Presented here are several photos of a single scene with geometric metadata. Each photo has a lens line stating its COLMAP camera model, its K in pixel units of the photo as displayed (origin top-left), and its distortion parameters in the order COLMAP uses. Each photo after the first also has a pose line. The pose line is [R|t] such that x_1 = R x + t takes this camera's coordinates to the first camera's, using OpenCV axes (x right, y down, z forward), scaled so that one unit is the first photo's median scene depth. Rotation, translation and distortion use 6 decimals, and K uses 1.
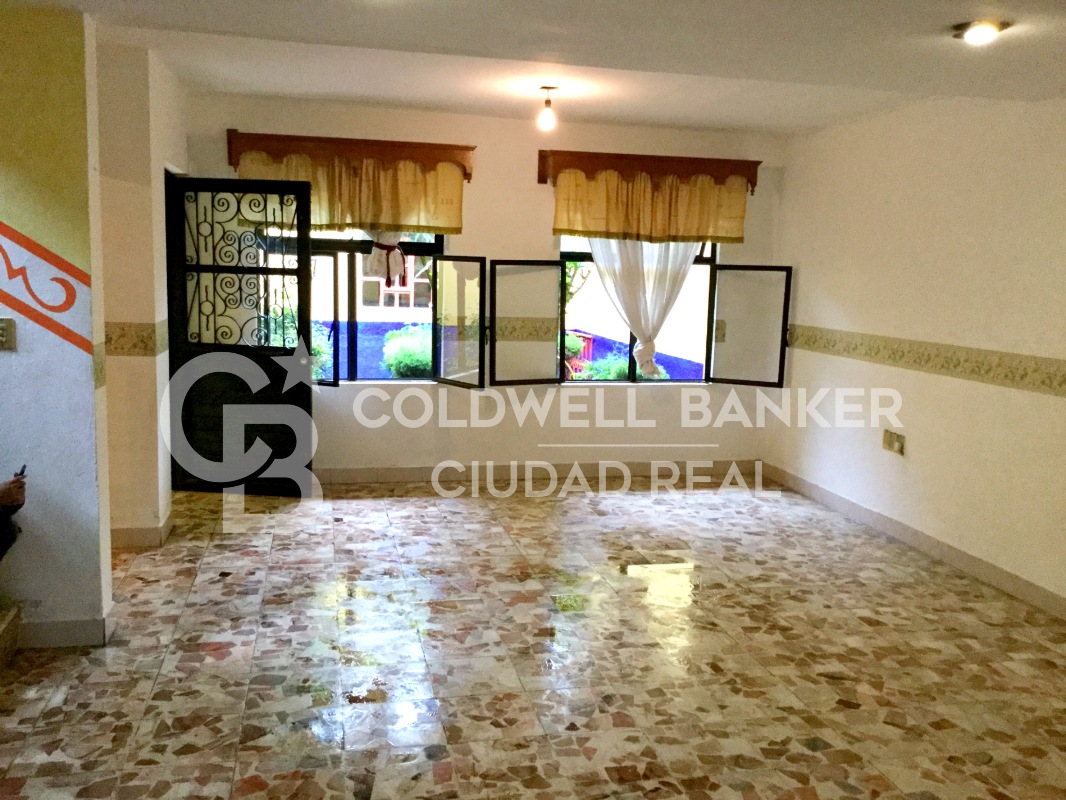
lens RADIAL K [[964.1, 0, 533.0], [0, 964.1, 400.0], [0, 0, 1]] dist [0.048332, -0.090208]
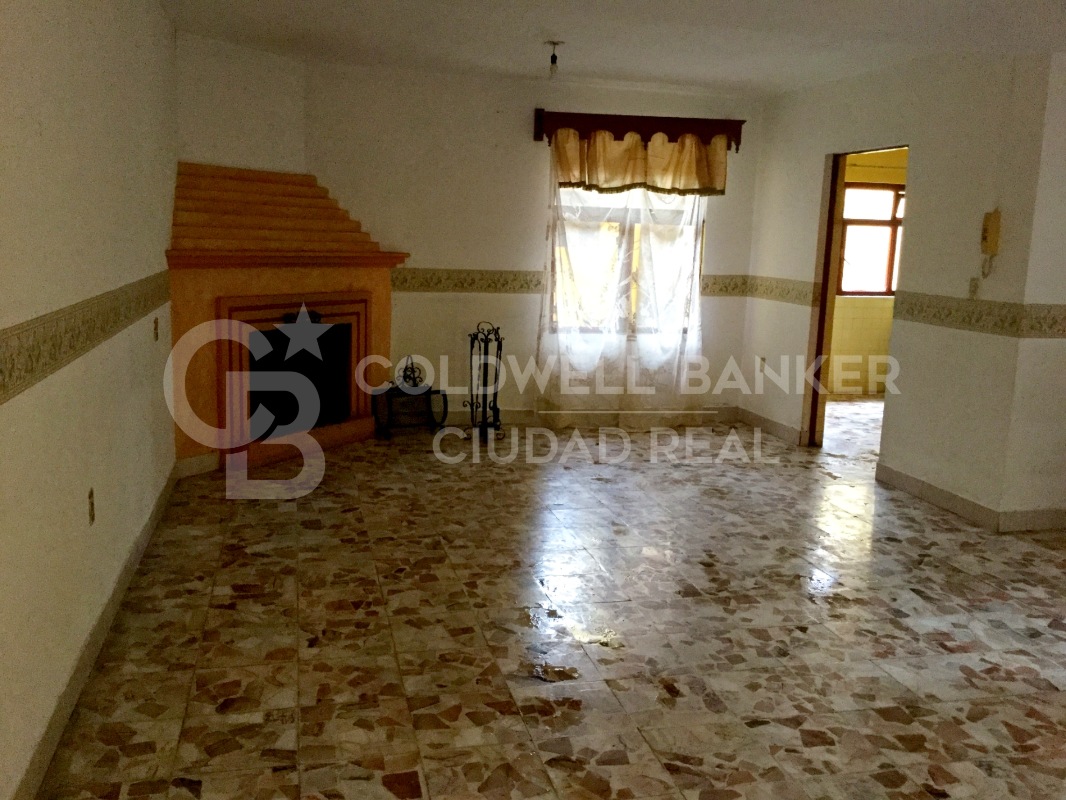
lens RADIAL K [[964.1, 0, 533.0], [0, 964.1, 400.0], [0, 0, 1]] dist [0.048332, -0.090208]
pose [[-0.997709, -0.059038, -0.033048, 0.363895], [-0.066285, 0.950834, 0.302524, -0.210943], [0.013563, 0.304021, -0.952569, 1.781719]]
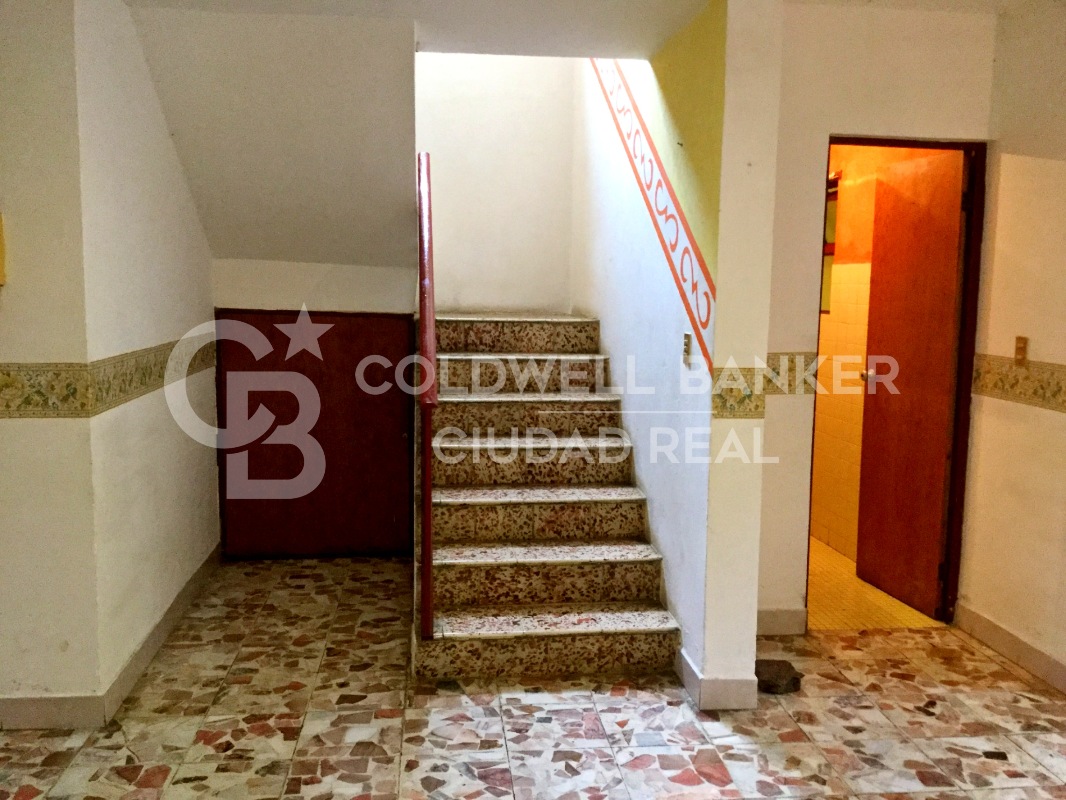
lens RADIAL K [[964.1, 0, 533.0], [0, 964.1, 400.0], [0, 0, 1]] dist [0.048332, -0.090208]
pose [[-0.105719, 0.091920, -0.990138, 0.433789], [-0.157910, 0.981532, 0.107982, -0.095974], [0.981778, 0.167768, -0.089251, 0.934625]]
